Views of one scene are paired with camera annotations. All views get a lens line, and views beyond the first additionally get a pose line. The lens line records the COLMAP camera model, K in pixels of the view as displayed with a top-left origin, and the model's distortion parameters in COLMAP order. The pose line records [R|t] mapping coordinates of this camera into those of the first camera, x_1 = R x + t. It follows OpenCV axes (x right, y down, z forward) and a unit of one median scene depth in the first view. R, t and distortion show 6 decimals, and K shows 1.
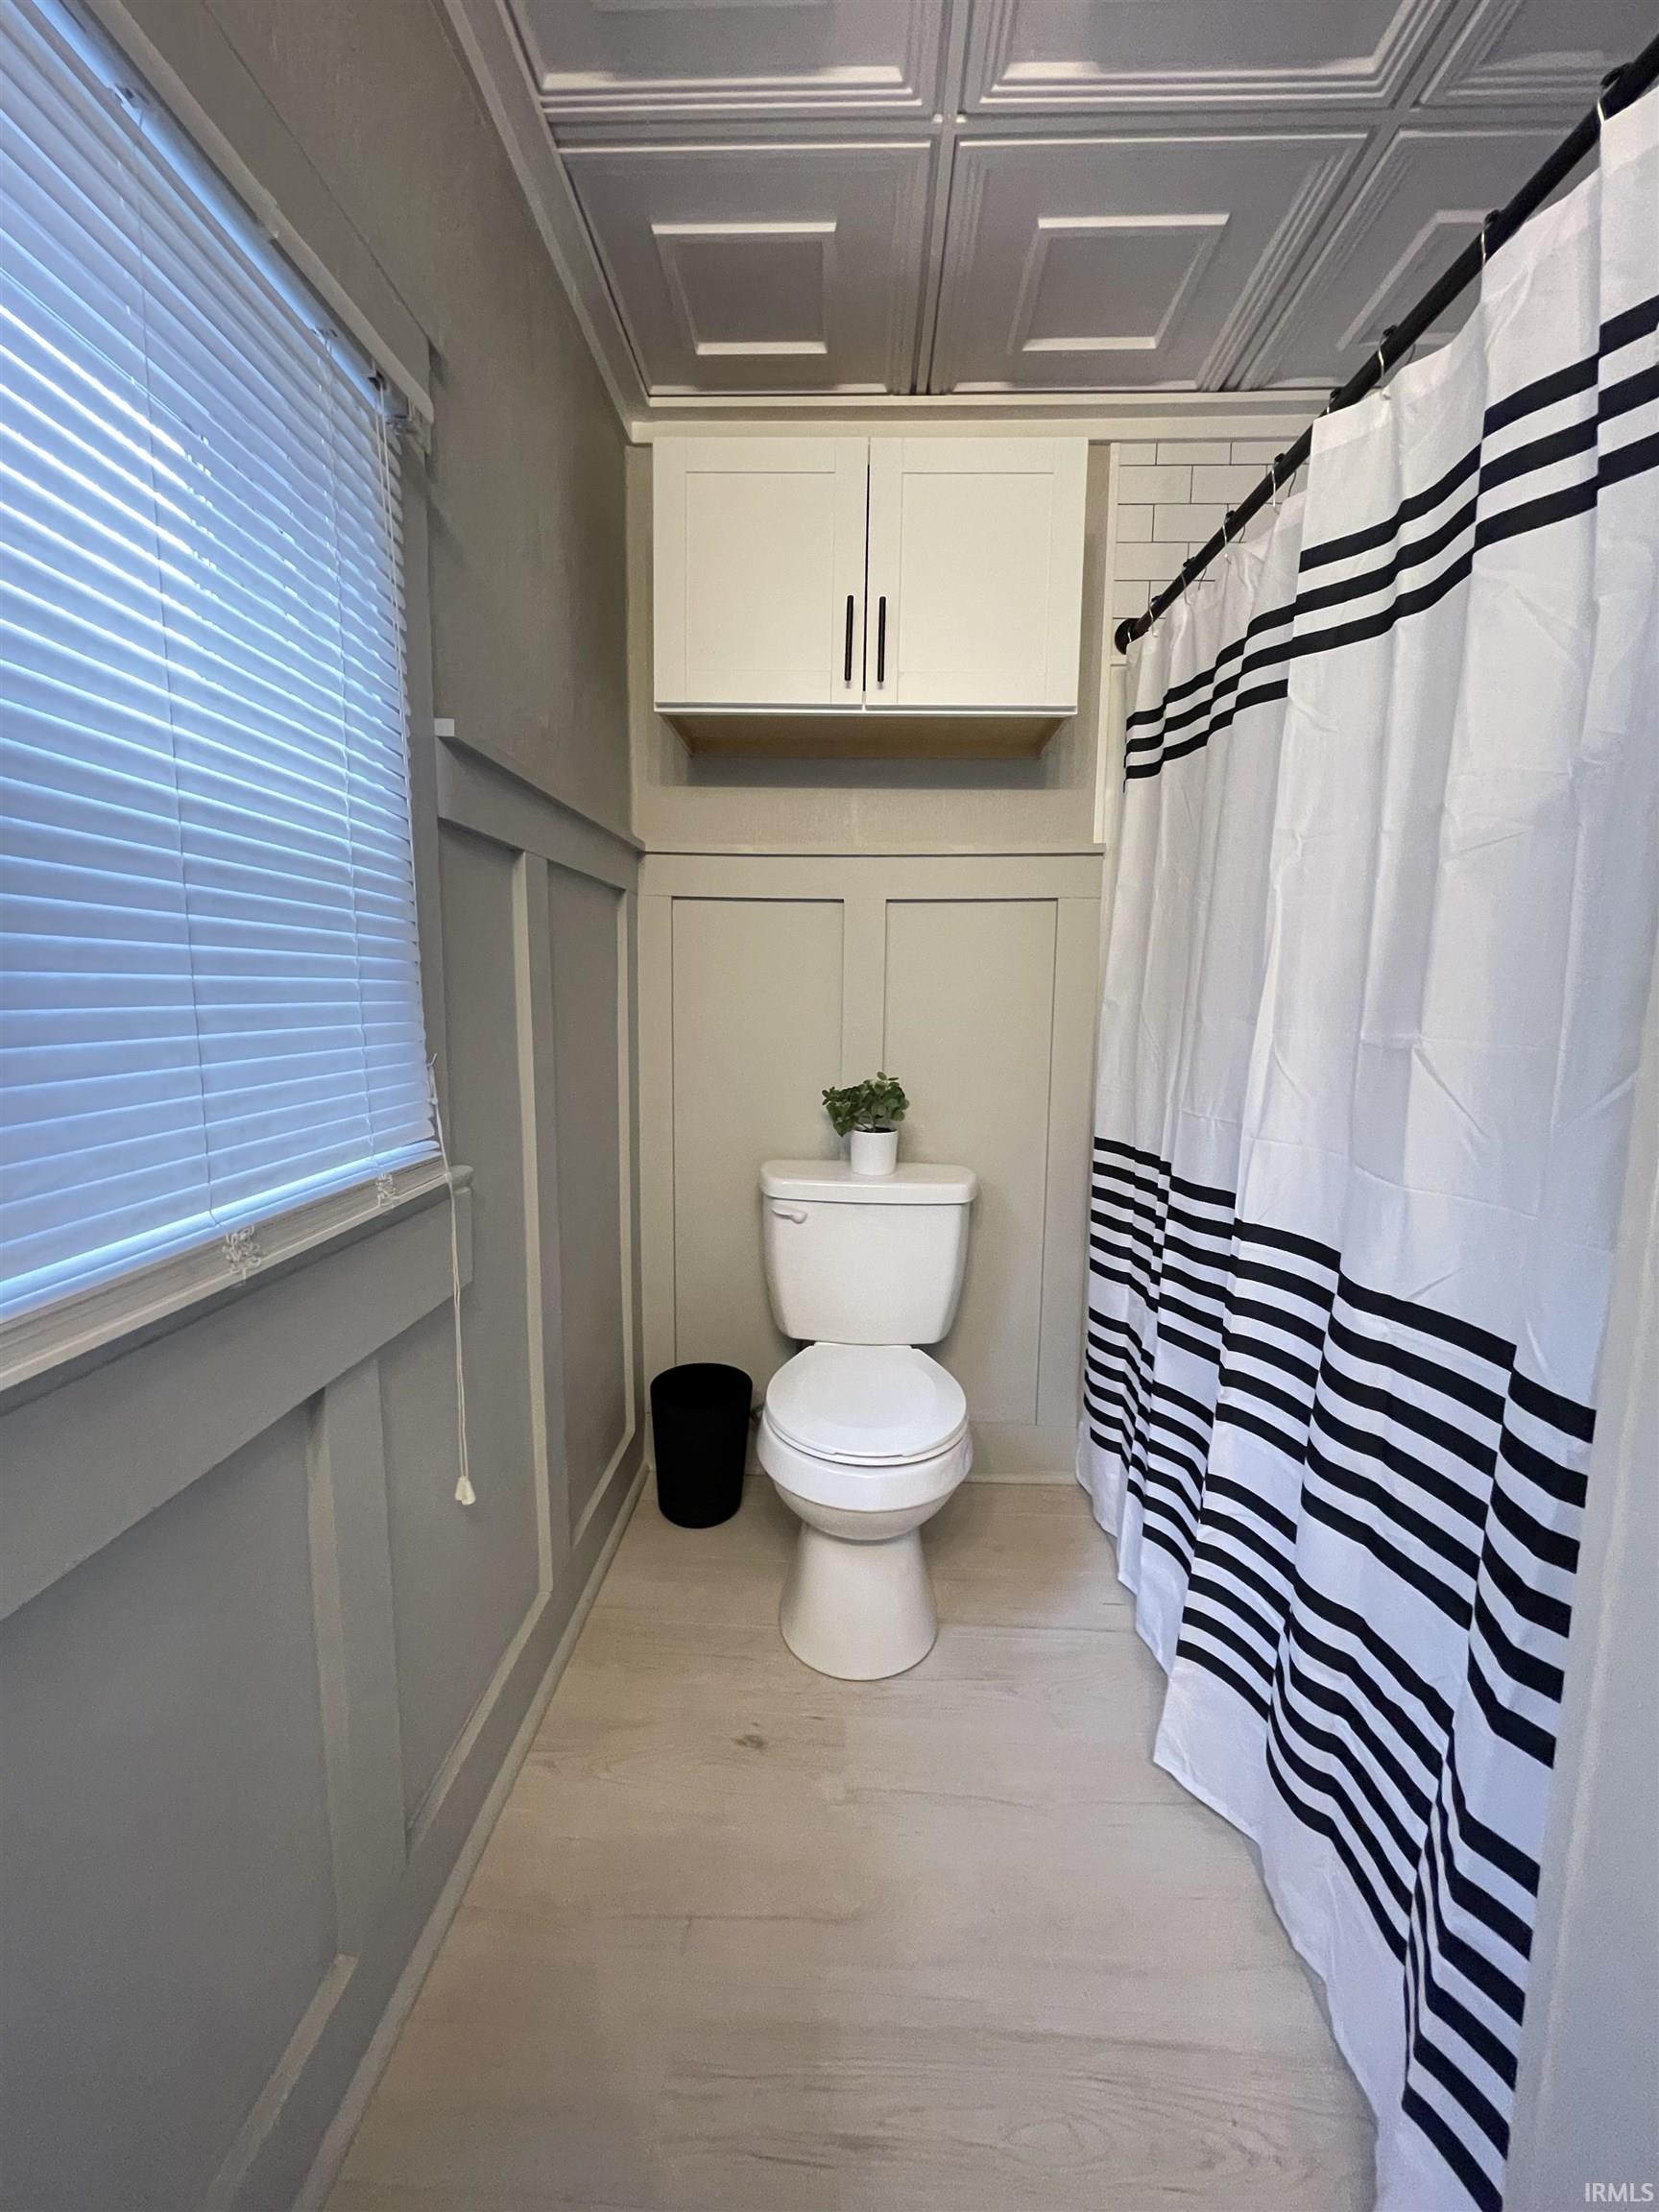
lens RADIAL K [[893.3, 0, 840.6], [0, 893.3, 1100.2], [0, 0, 1]] dist [0.003698, 0.000794]
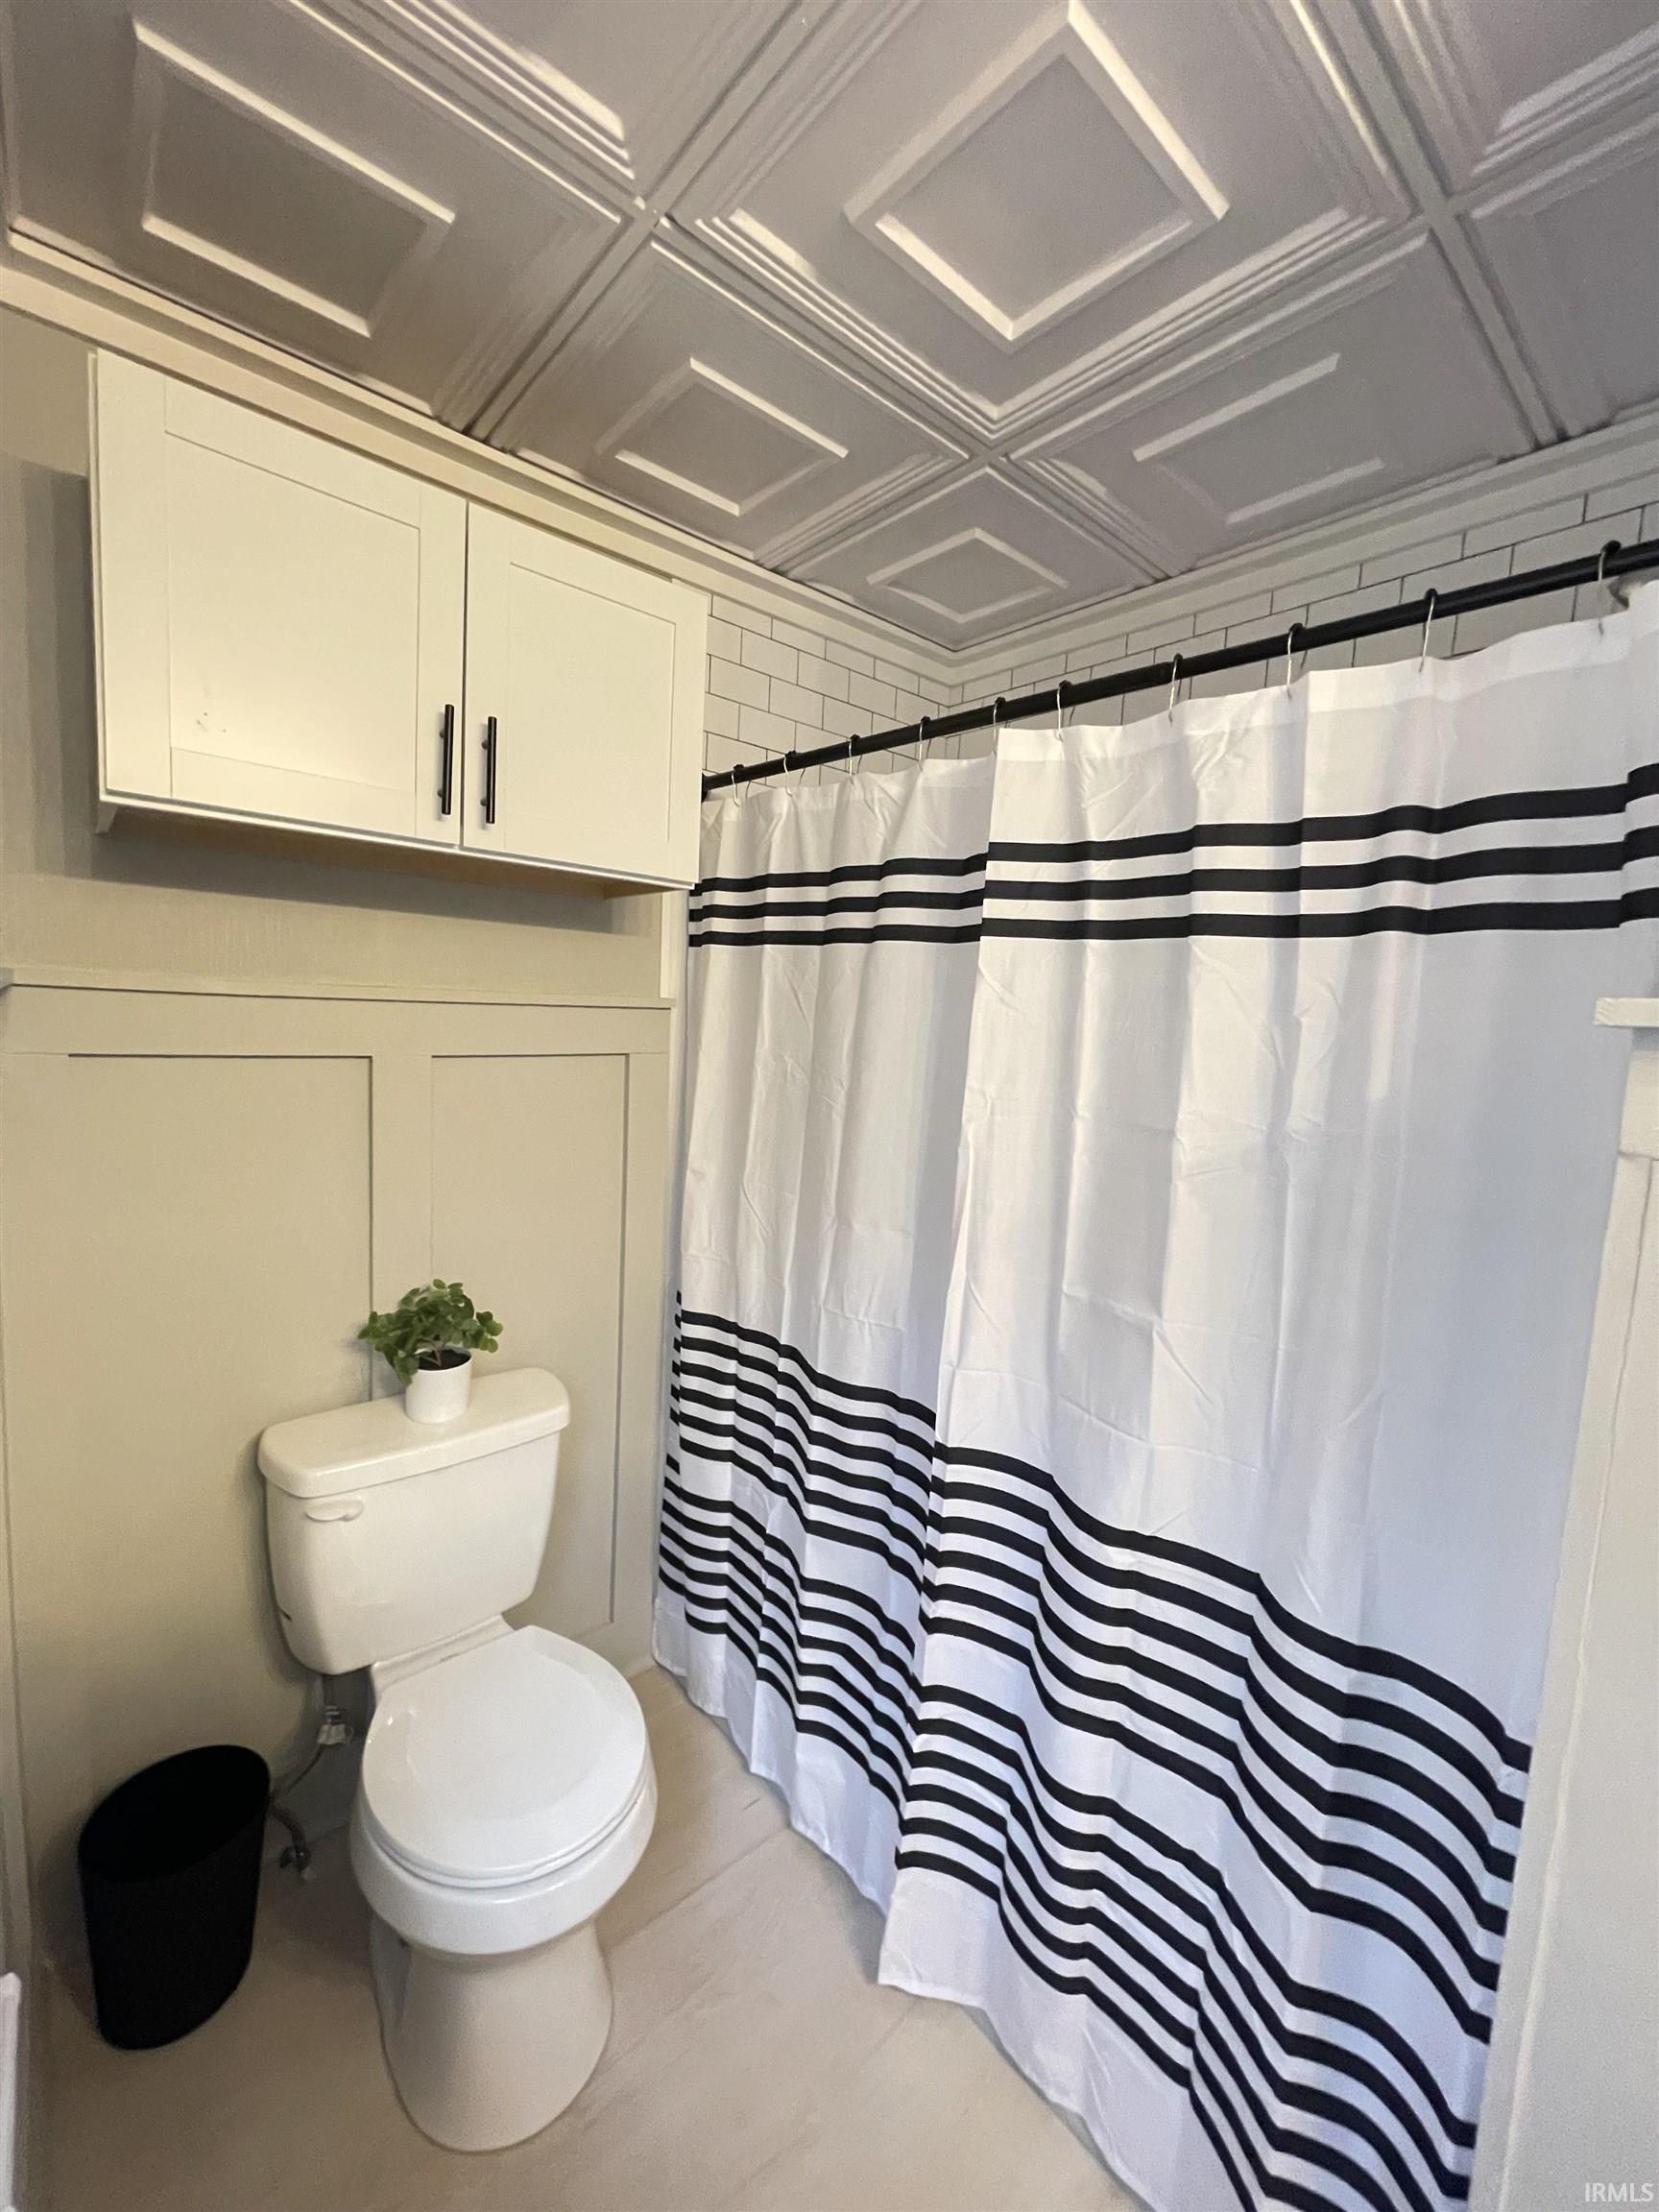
lens RADIAL K [[893.3, 0, 829.5], [0, 893.3, 1102.1], [0, 0, 1]] dist [0.003698, 0.000794]
pose [[0.737212, -0.045977, 0.674095, -0.302348], [0.039508, 0.998908, 0.024925, -0.260780], [-0.674505, 0.008257, 0.738224, 0.258813]]
